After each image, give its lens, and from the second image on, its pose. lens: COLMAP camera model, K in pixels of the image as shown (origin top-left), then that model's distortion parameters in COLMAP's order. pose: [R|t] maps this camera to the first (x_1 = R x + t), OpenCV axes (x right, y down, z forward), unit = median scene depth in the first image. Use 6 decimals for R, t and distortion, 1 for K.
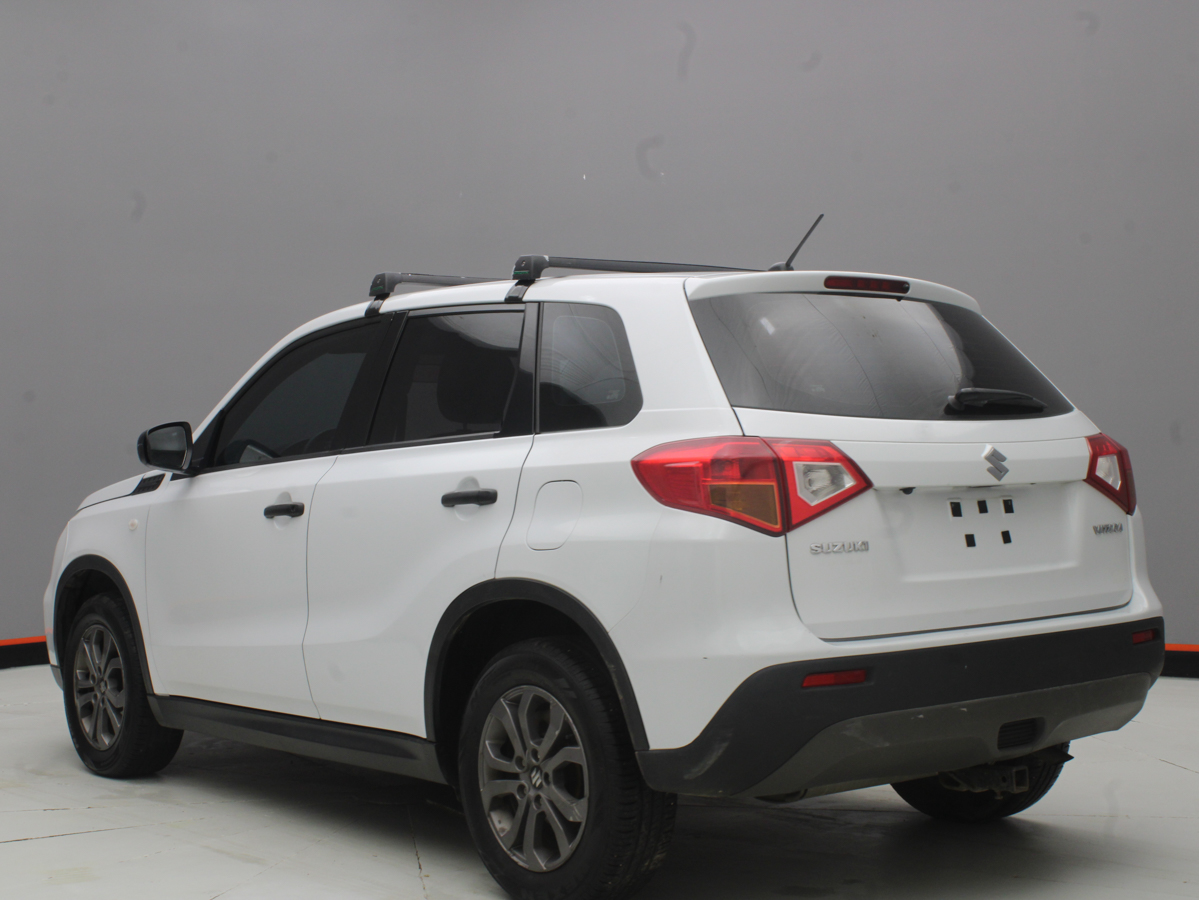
lens RADIAL K [[1767.5, 0, 599.5], [0, 1767.5, 450.0], [0, 0, 1]] dist [-0.062651, 0.110097]
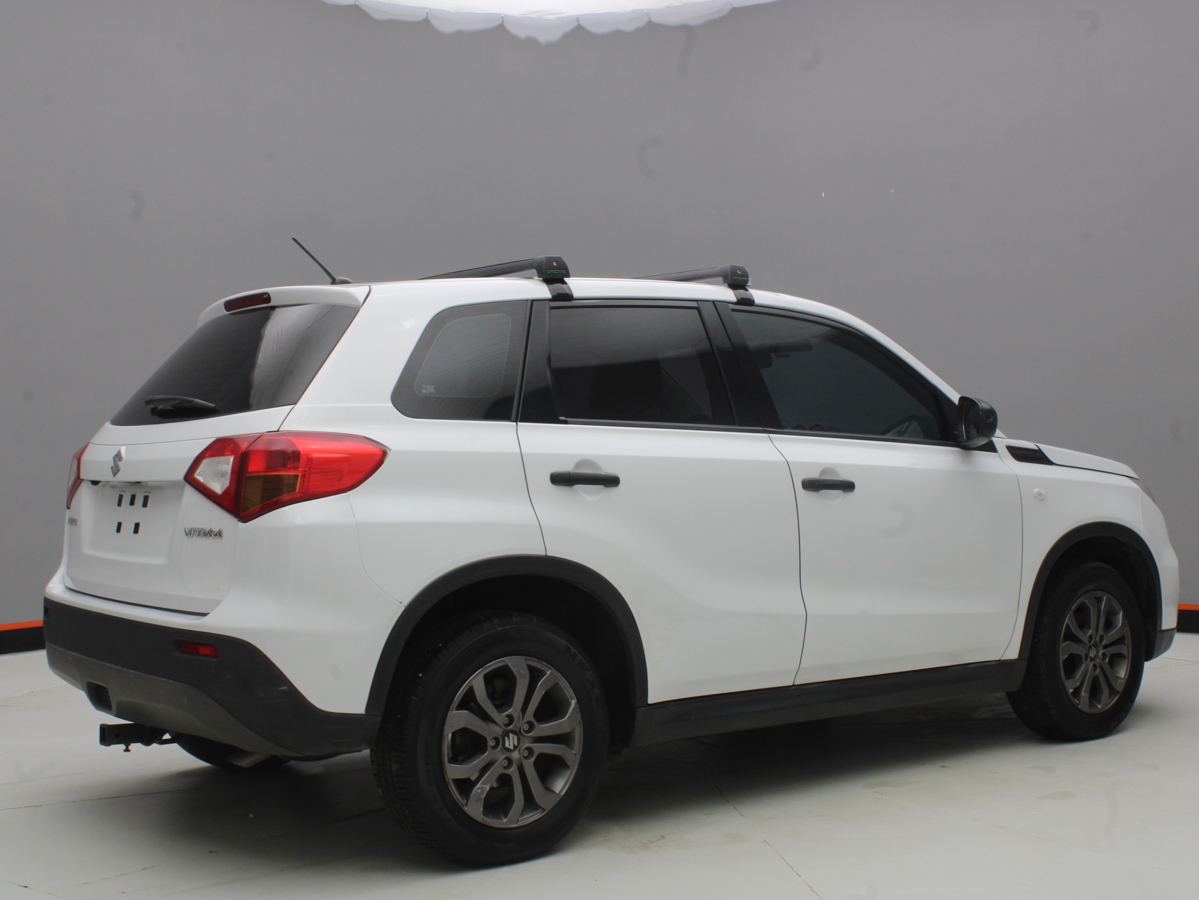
lens RADIAL K [[1554.0, 0, 599.5], [0, 1554.0, 450.0], [0, 0, 1]] dist [-0.078524, 0.029924]
pose [[-0.034162, 0.023631, -0.999137, 1.184796], [0.020282, 0.999531, 0.022947, -0.017053], [0.999210, -0.019481, -0.034625, 1.303115]]
